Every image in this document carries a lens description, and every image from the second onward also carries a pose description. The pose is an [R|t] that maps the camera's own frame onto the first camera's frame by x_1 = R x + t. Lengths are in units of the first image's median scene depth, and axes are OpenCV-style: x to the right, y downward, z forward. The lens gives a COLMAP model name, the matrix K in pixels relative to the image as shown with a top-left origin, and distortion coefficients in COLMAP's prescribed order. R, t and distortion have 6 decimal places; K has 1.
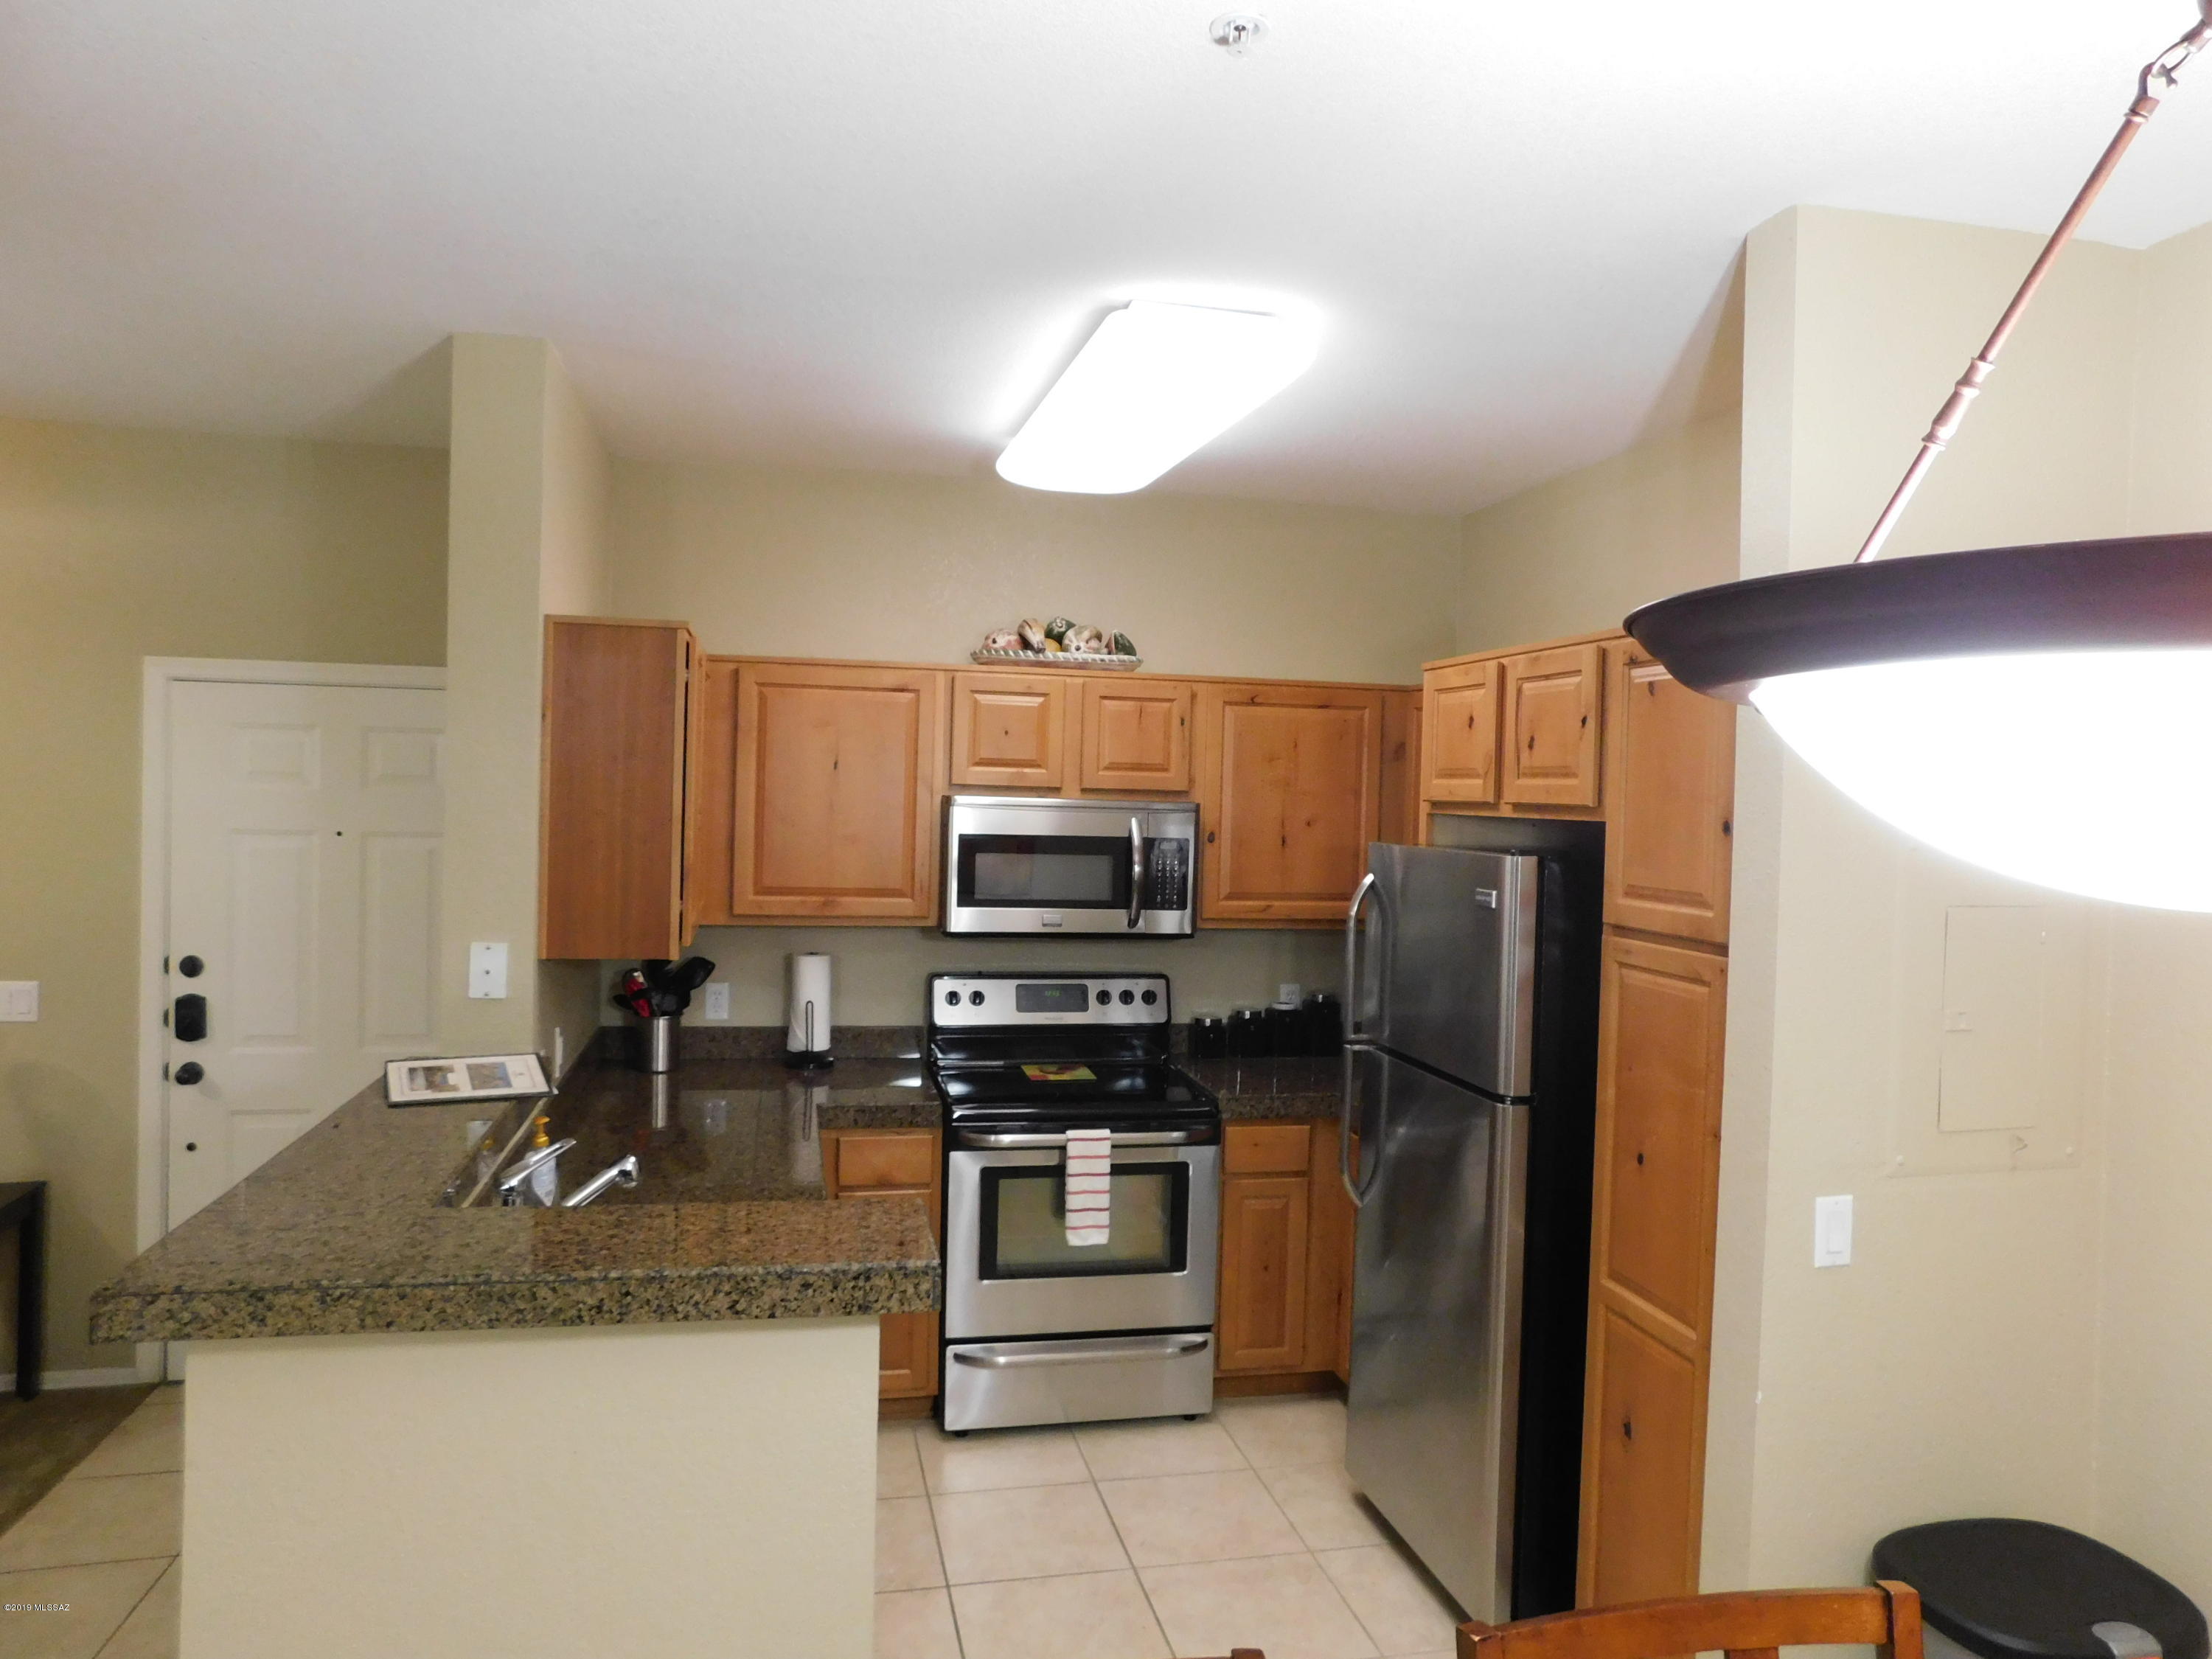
lens RADIAL K [[1467.2, 0, 1113.8], [0, 1467.2, 813.9], [0, 0, 1]] dist [-0.049965, 0.038878]
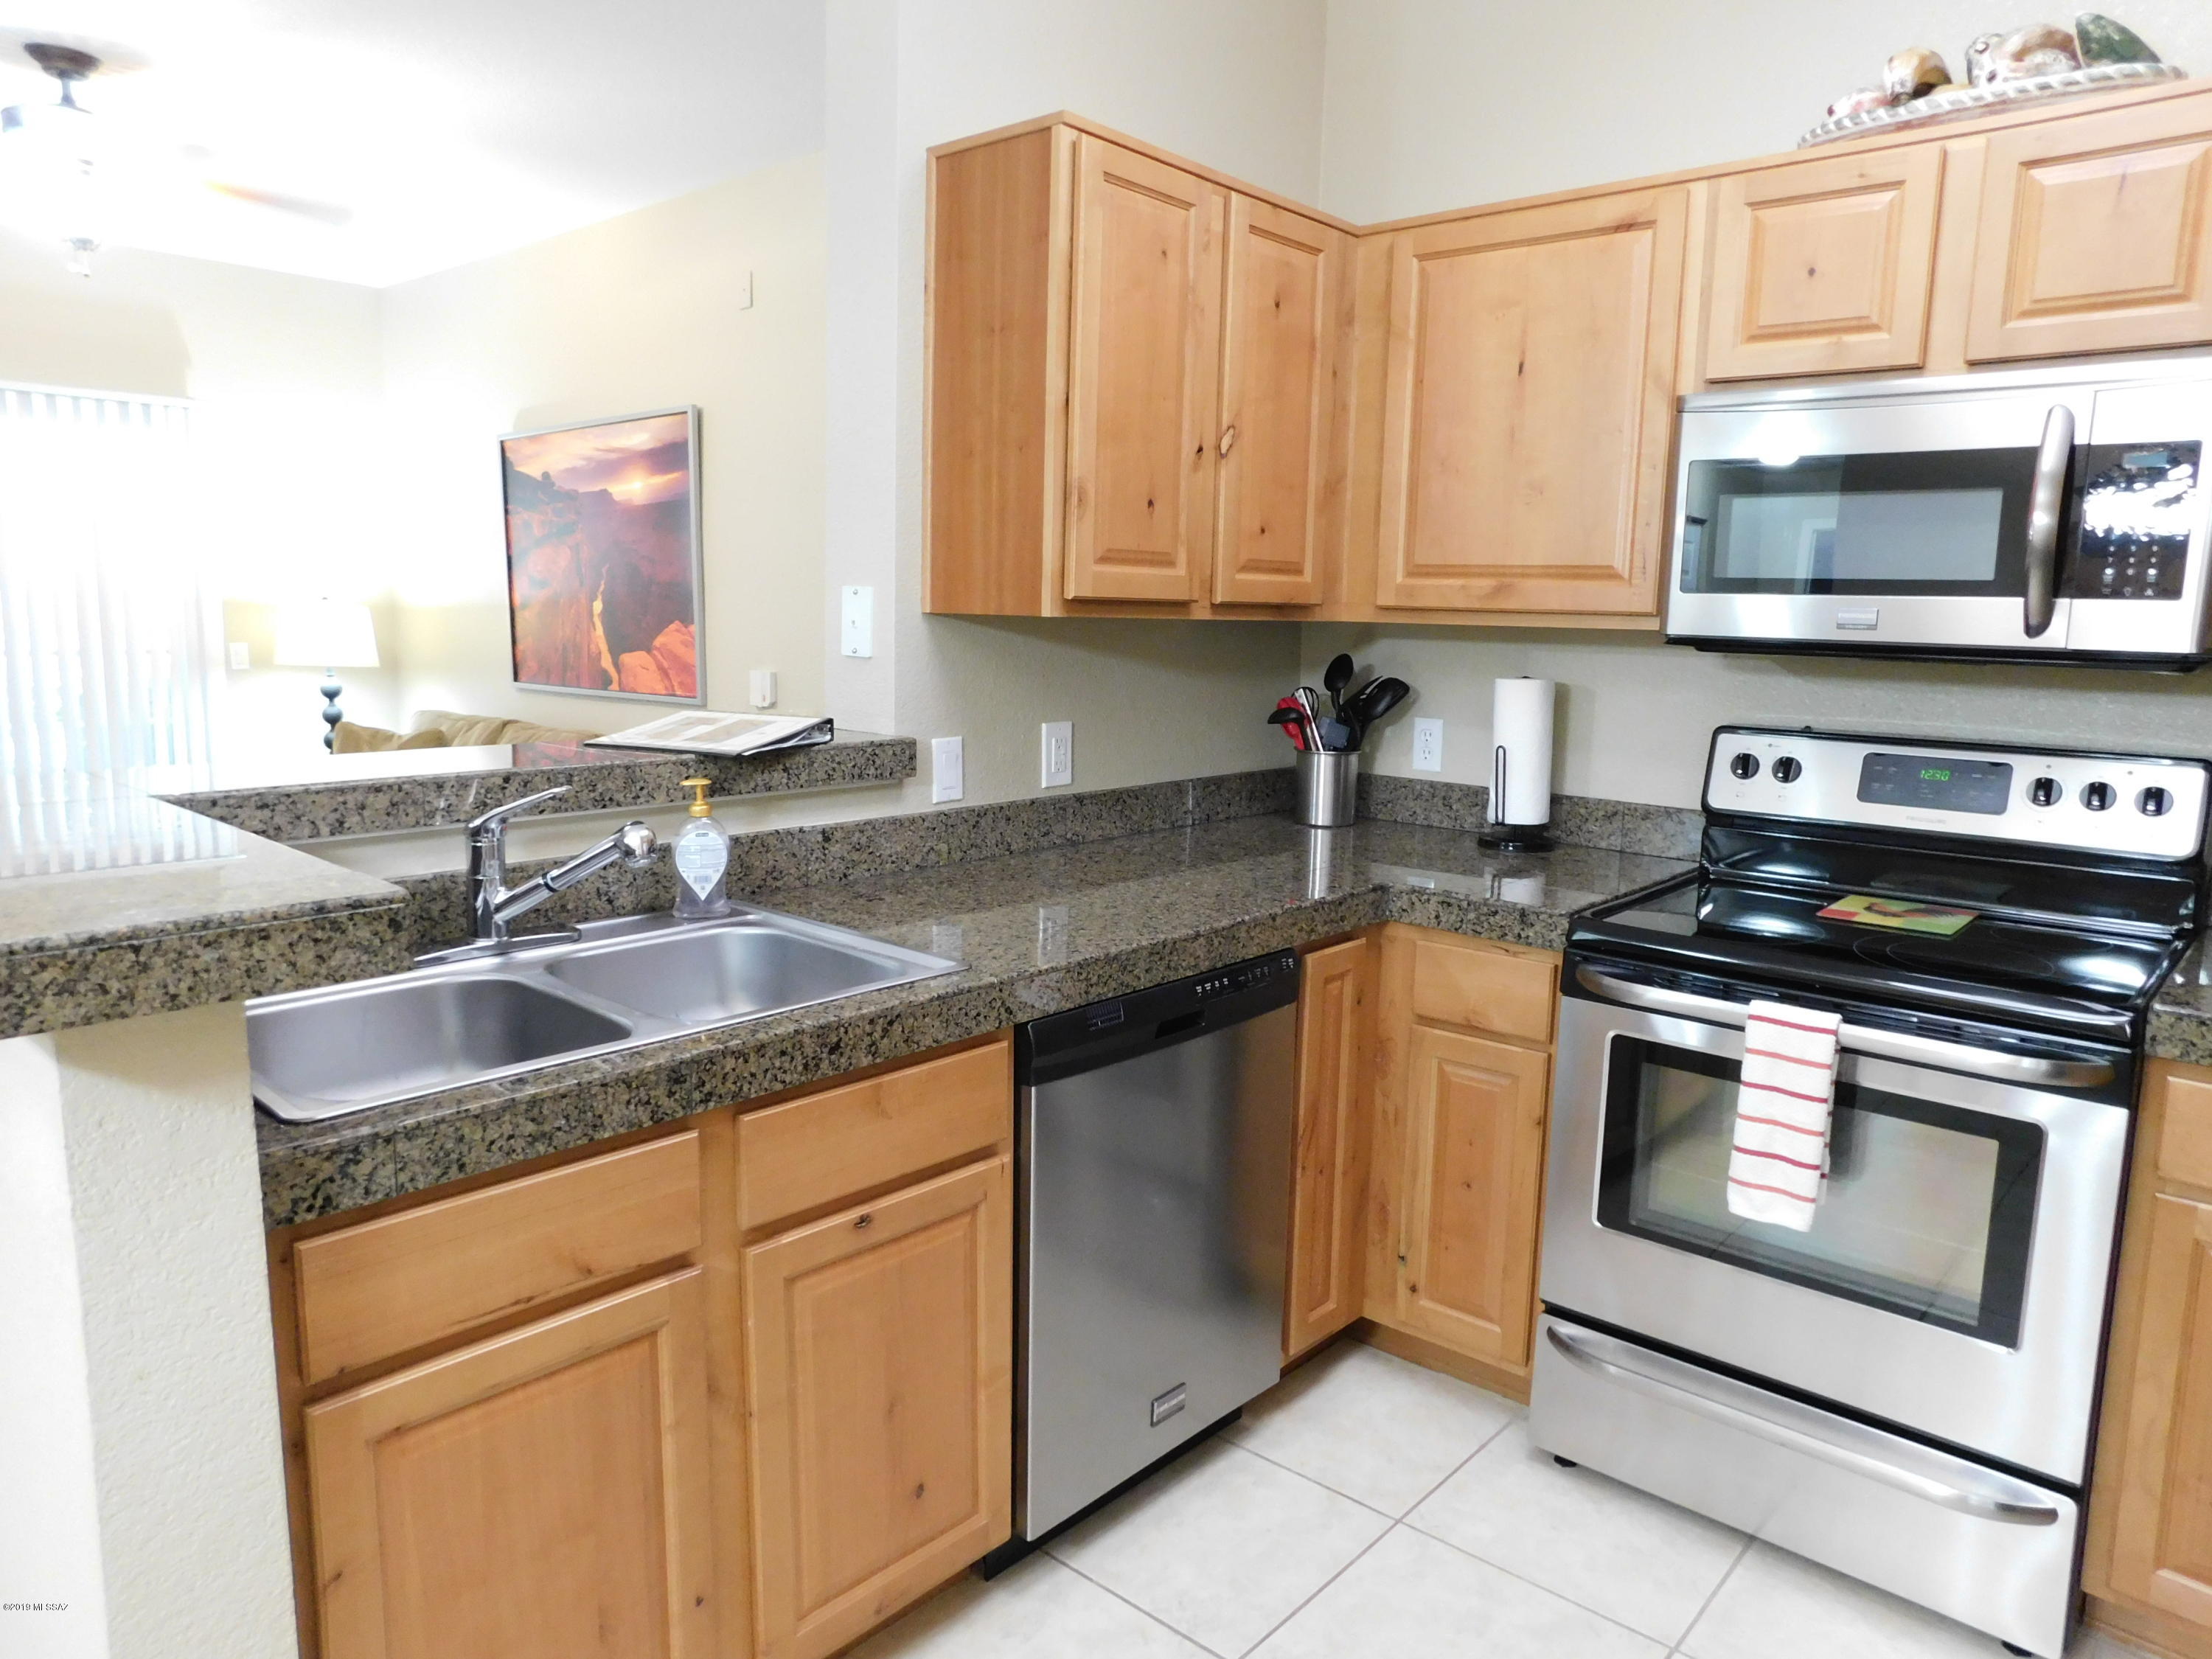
lens RADIAL K [[1467.2, 0, 1113.8], [0, 1467.2, 813.9], [0, 0, 1]] dist [-0.049965, 0.038878]
pose [[0.584177, 0.099554, -0.805497, 0.231808], [-0.019648, 0.993893, 0.108589, 0.092749], [0.811388, -0.047609, 0.582565, 0.484869]]
